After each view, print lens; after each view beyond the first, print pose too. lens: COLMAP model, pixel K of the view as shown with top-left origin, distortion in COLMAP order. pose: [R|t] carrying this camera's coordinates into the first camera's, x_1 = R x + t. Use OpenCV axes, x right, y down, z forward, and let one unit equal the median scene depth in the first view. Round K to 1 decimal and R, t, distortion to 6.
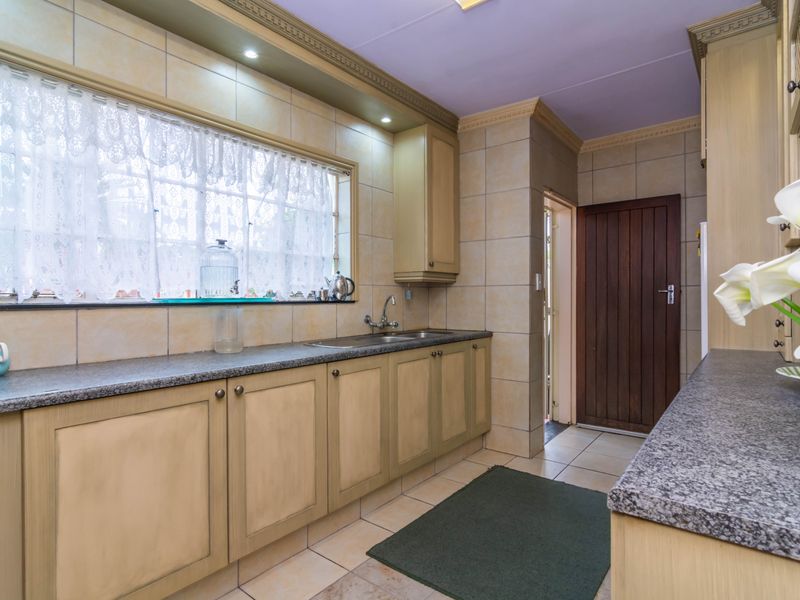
lens RADIAL K [[441.8, 0, 400.0], [0, 441.8, 300.0], [0, 0, 1]] dist [0.001886, 0.000129]
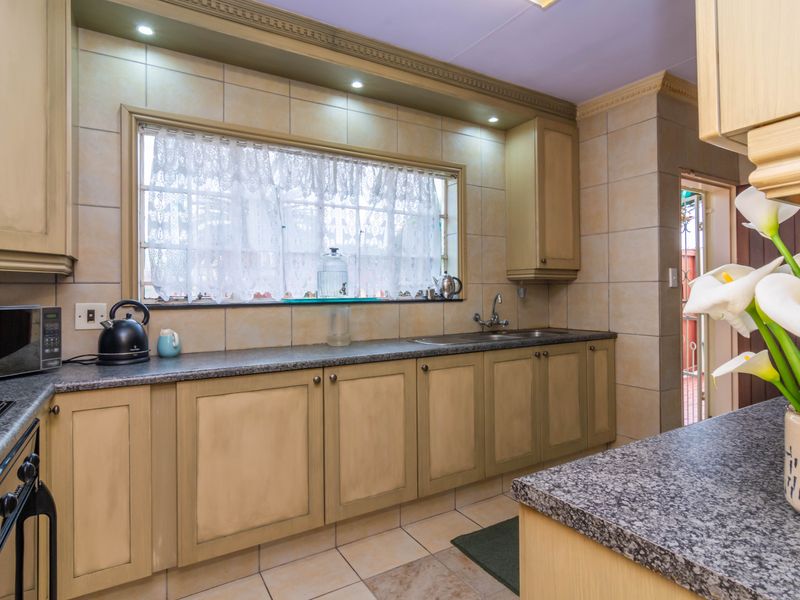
lens RADIAL K [[453.1, 0, 397.1], [0, 453.1, 288.4], [0, 0, 1]] dist [0.000189, 0.000717]
pose [[0.935739, -0.008344, -0.352595, 0.165801], [0.003937, 0.999905, -0.013213, -0.013242], [0.352672, 0.010976, 0.935683, -0.053001]]
